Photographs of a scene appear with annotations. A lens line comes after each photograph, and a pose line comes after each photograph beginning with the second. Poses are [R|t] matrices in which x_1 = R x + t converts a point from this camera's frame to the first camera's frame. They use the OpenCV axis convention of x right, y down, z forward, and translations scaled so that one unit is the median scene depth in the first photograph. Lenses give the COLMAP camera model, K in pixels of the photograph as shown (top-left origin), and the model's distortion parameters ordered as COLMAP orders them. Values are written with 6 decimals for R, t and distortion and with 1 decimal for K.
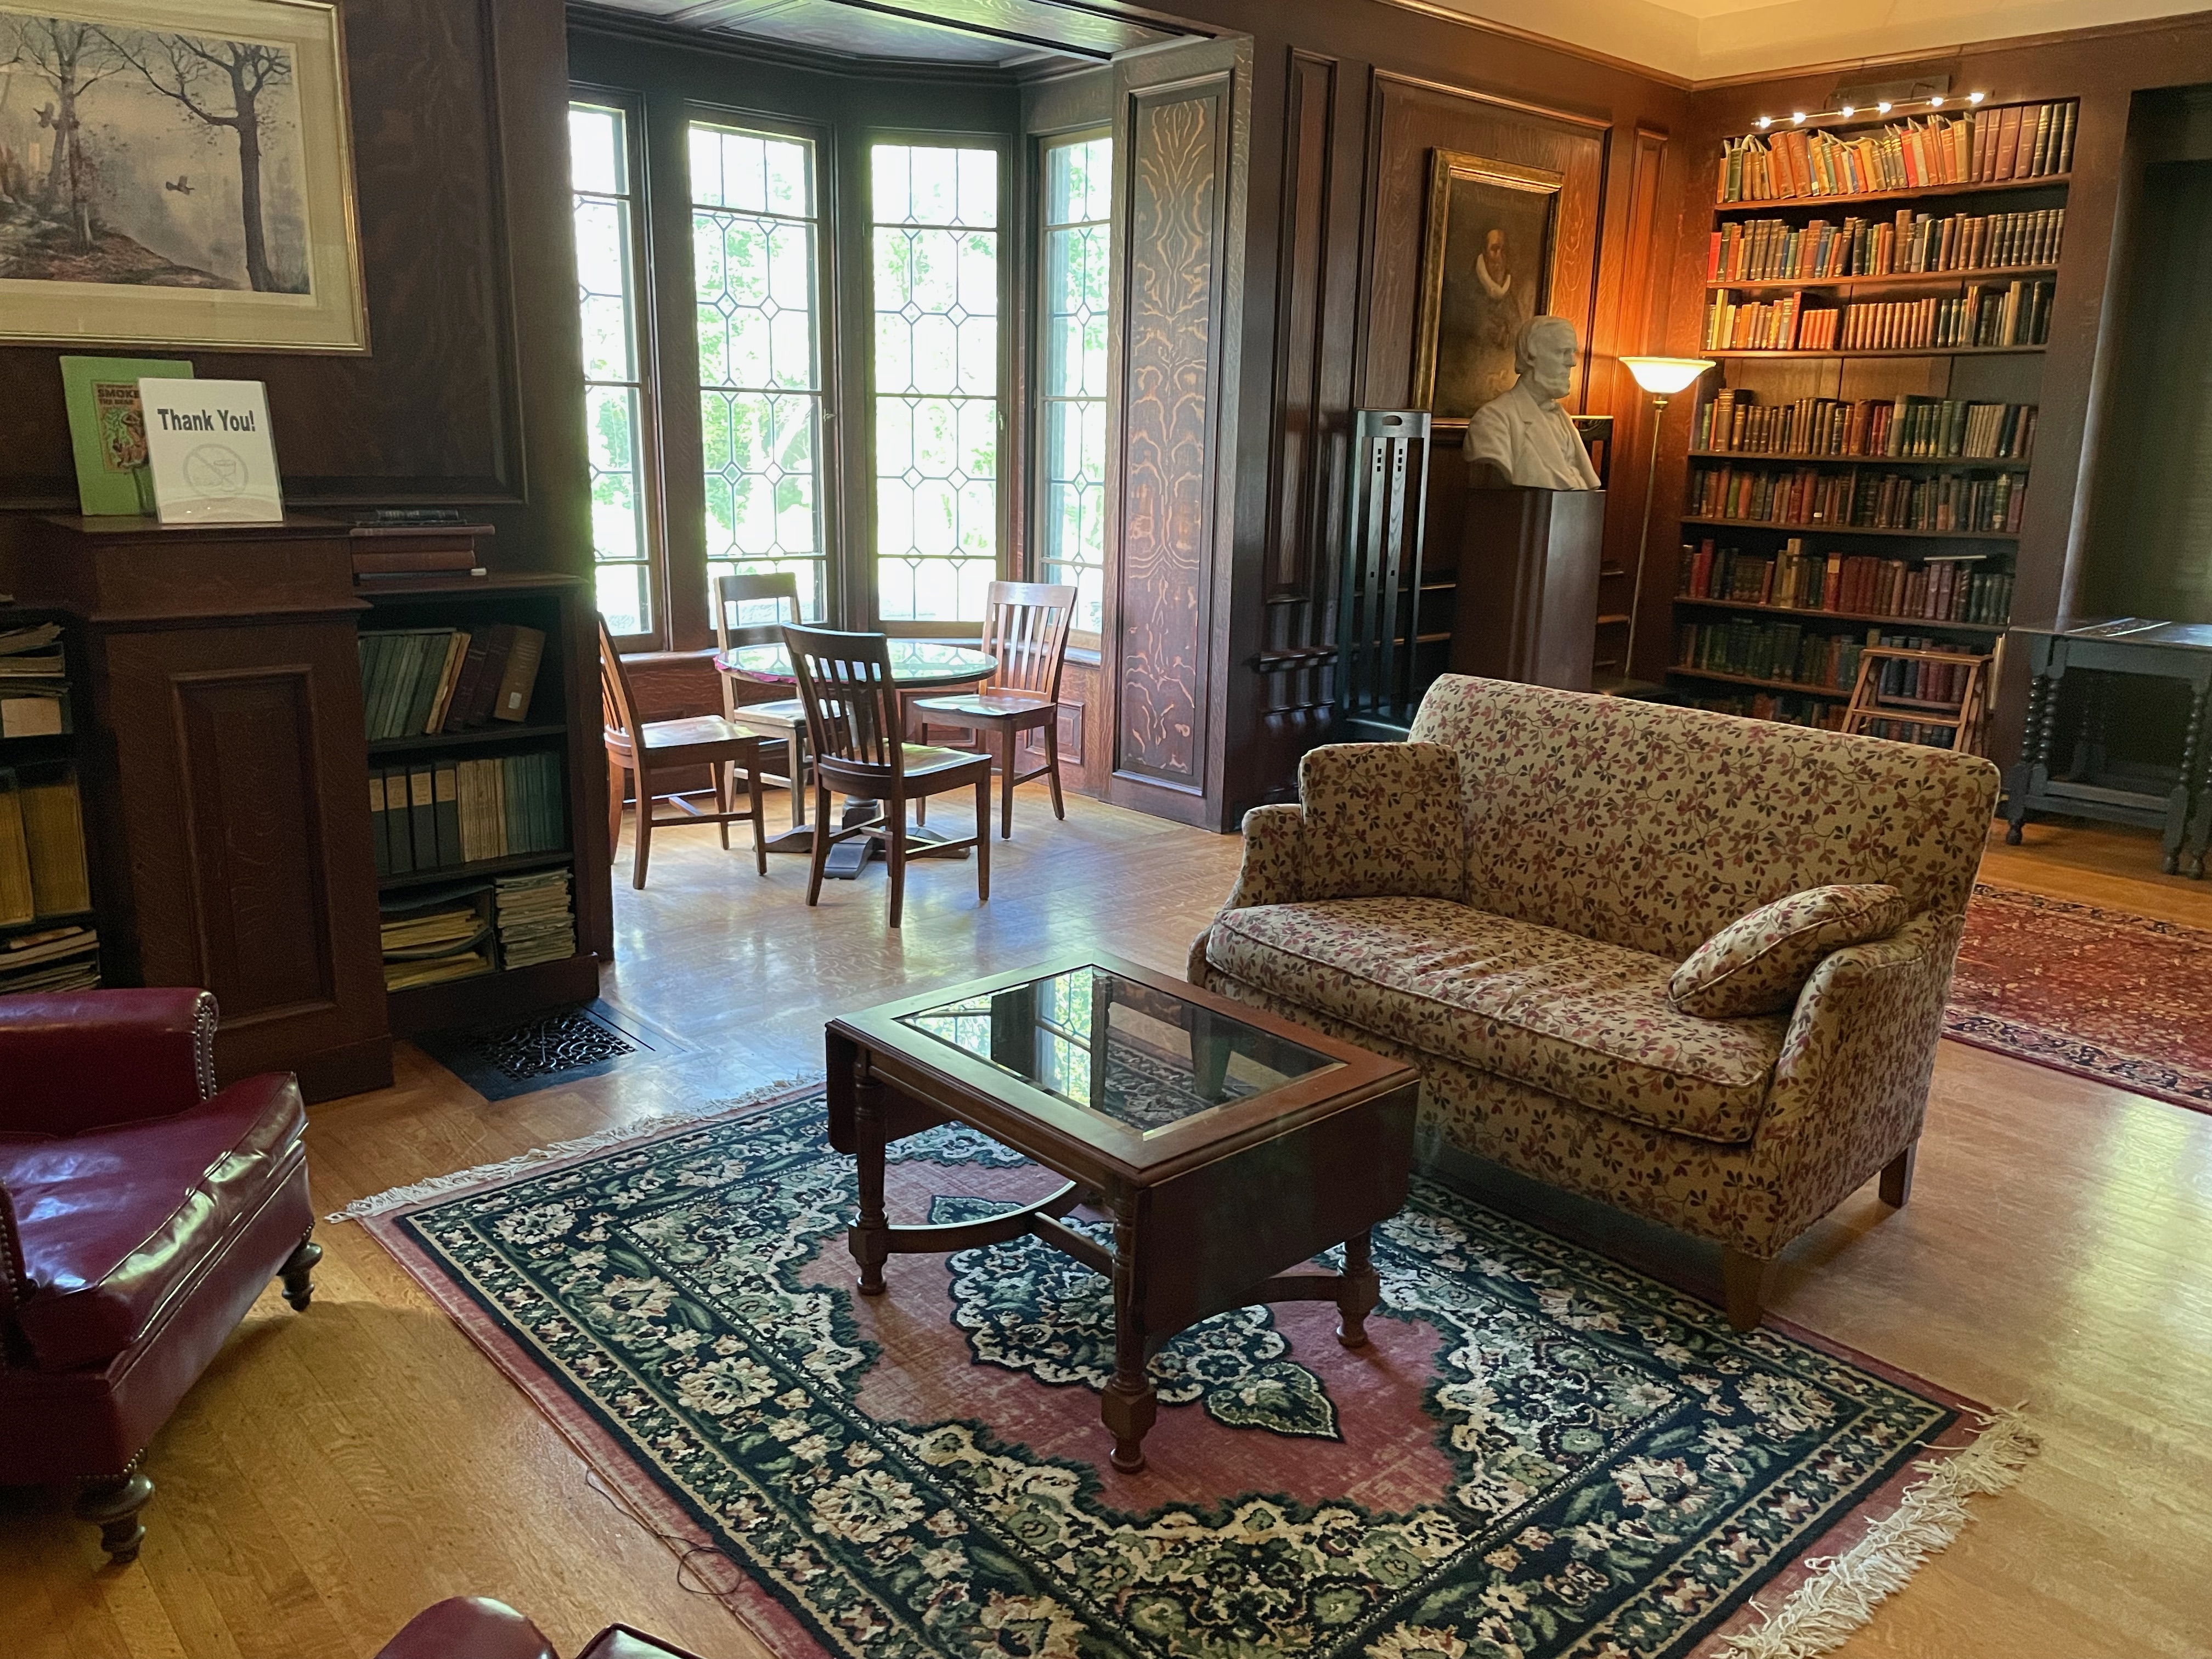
lens RADIAL K [[1650.7, 0, 1090.4], [0, 1650.7, 824.3], [0, 0, 1]] dist [0.081704, -0.098737]
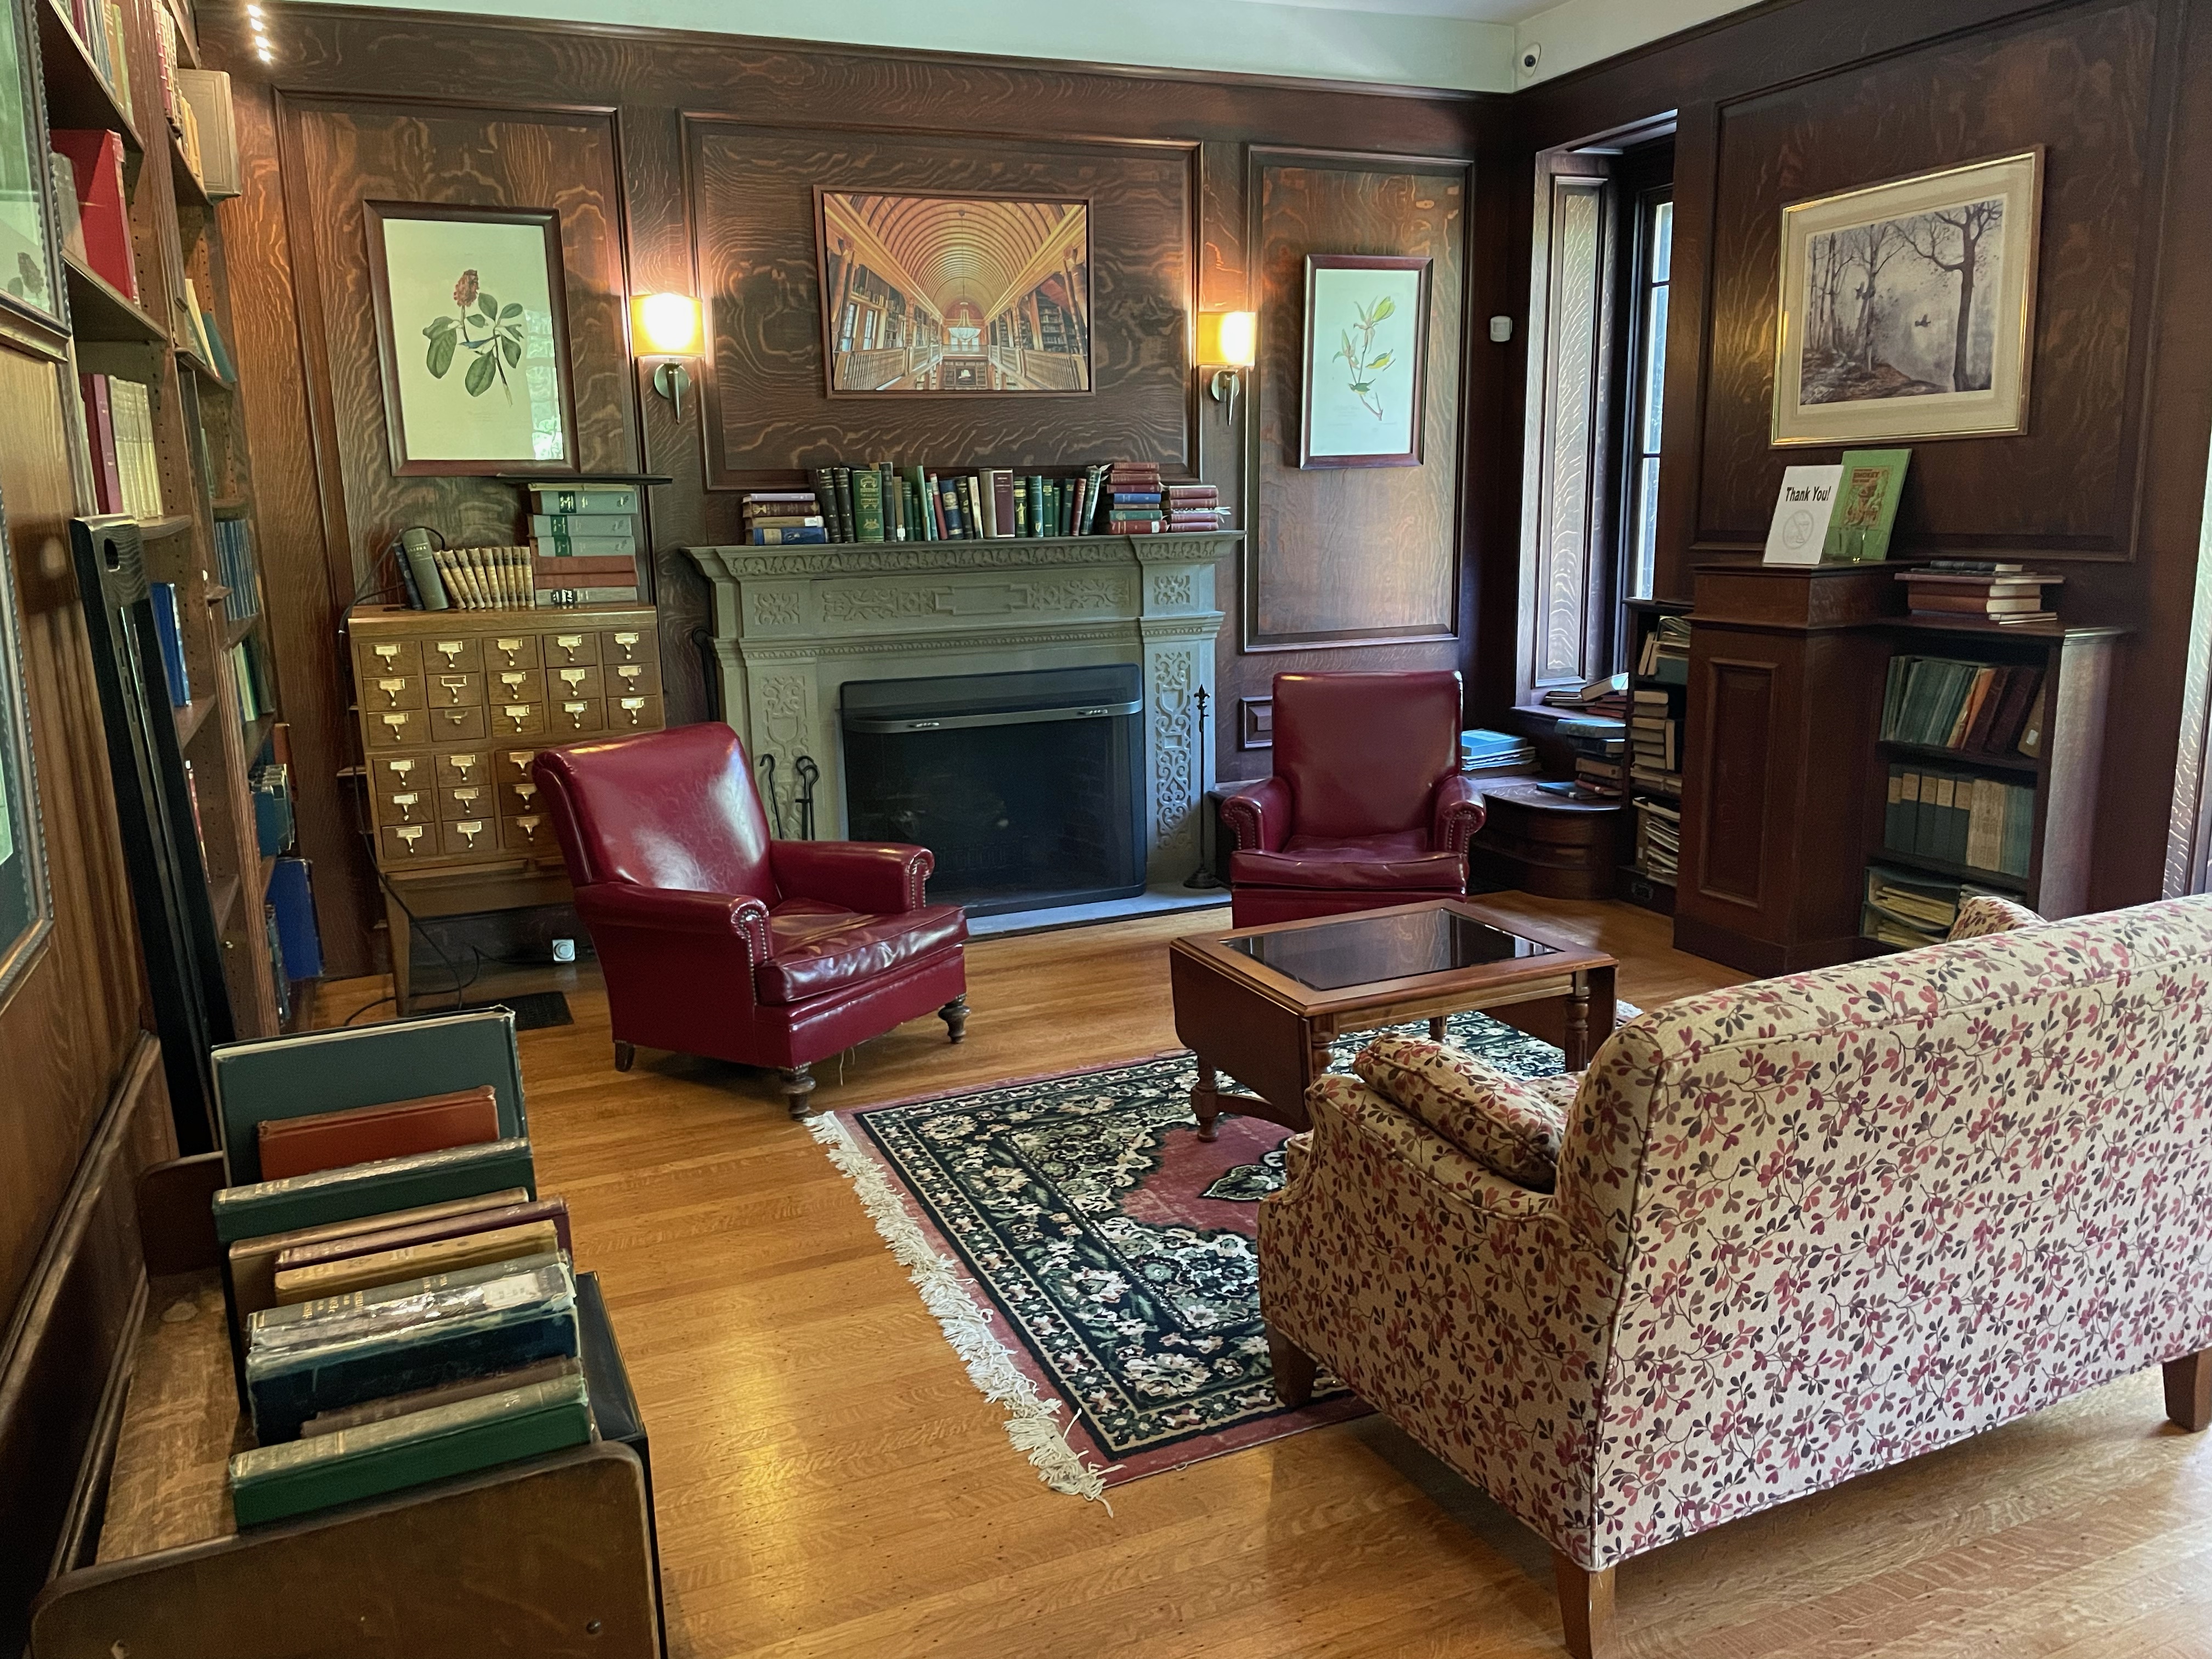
lens RADIAL K [[1650.7, 0, 1096.3], [0, 1650.7, 838.0], [0, 0, 1]] dist [0.081704, -0.098737]
pose [[-0.323700, 0.180308, -0.928821, 1.065372], [-0.205160, 0.944942, 0.254937, -0.199375], [0.923649, 0.273080, -0.268886, 0.890069]]
